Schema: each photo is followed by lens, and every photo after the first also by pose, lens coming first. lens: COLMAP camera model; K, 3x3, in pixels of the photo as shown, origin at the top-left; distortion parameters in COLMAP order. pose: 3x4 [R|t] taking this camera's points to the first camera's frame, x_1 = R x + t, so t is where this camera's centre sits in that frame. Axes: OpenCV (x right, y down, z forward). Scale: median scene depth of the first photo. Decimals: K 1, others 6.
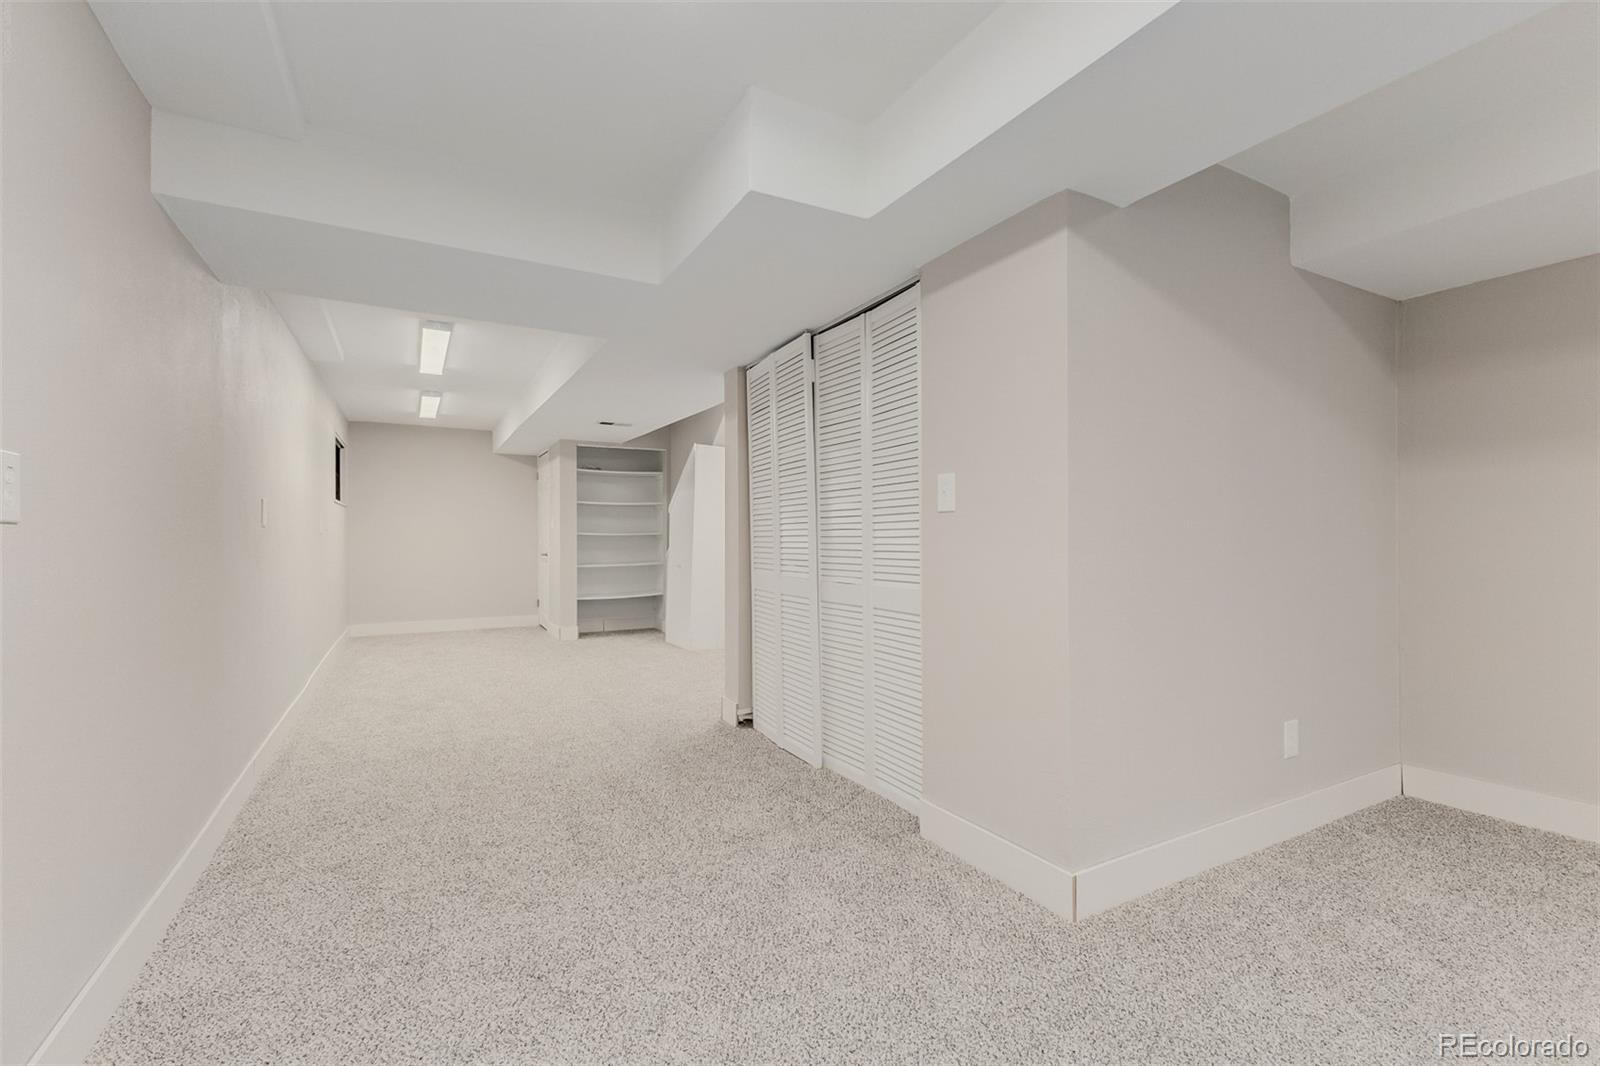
lens RADIAL K [[690.2, 0, 802.9], [0, 690.2, 531.0], [0, 0, 1]] dist [0.005453, -0.001323]
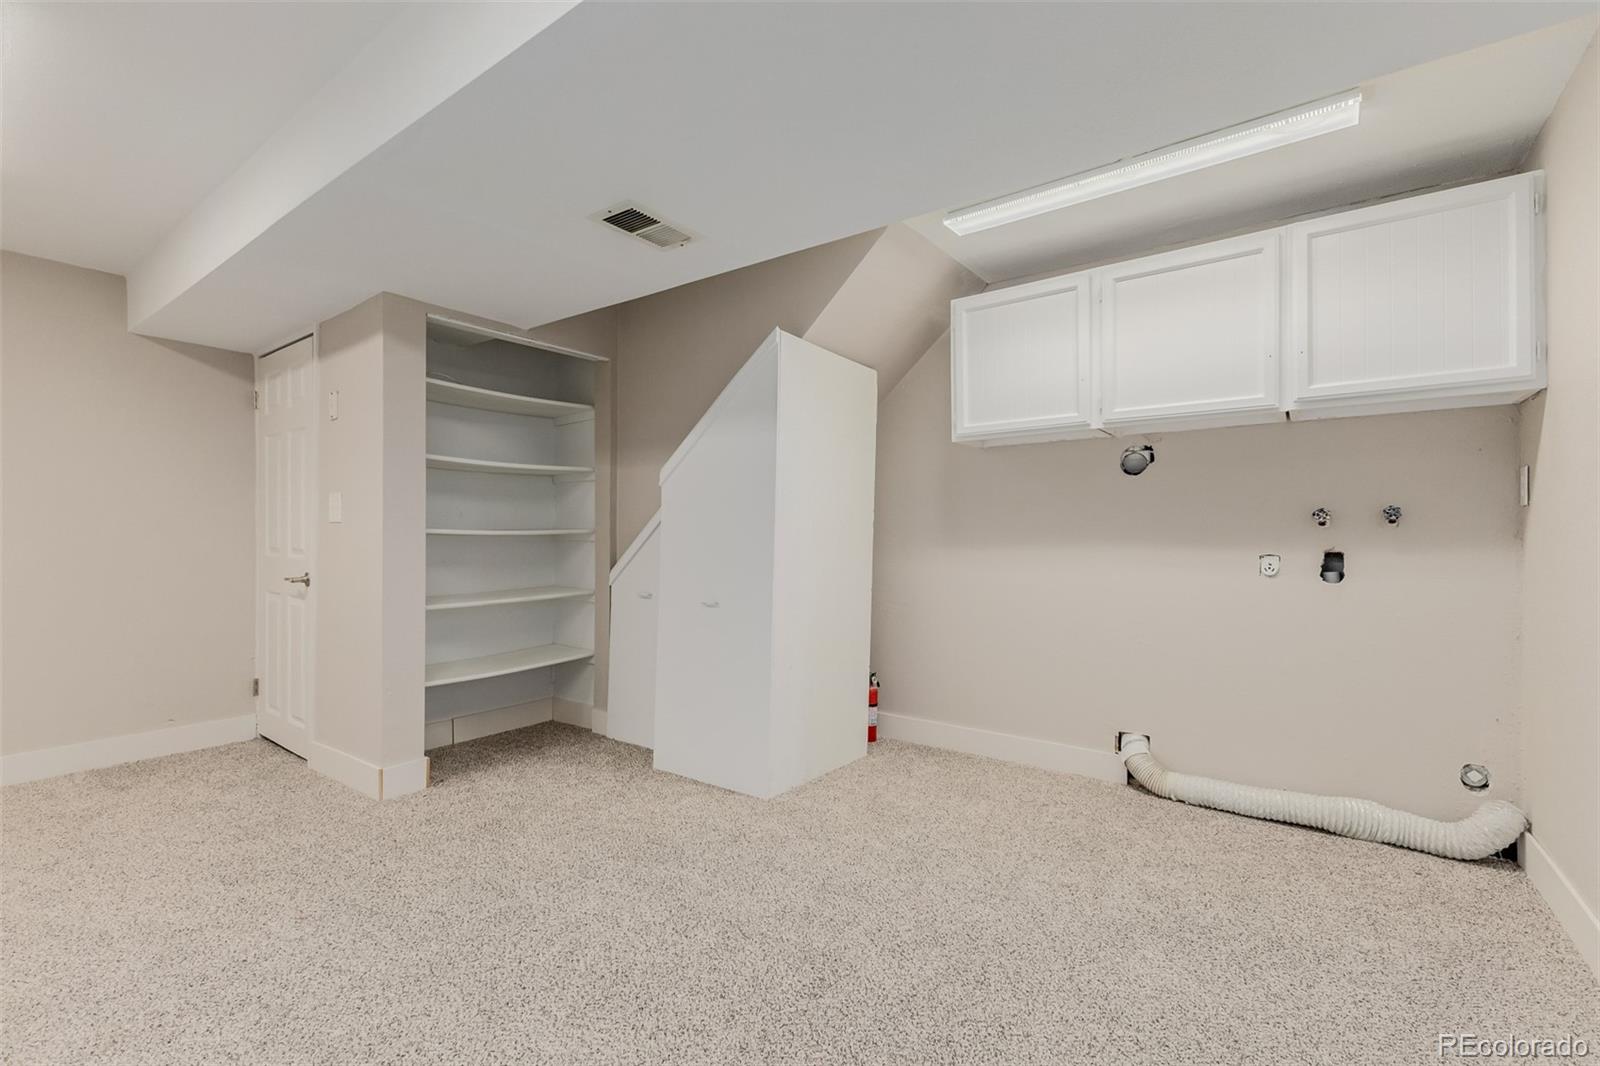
lens RADIAL K [[690.2, 0, 802.9], [0, 690.2, 531.0], [0, 0, 1]] dist [0.005453, -0.001323]
pose [[0.911200, 0.010670, 0.411827, -0.275902], [-0.009232, 0.999942, -0.005482, 0.004581], [-0.411861, 0.001193, 0.911246, 0.504556]]
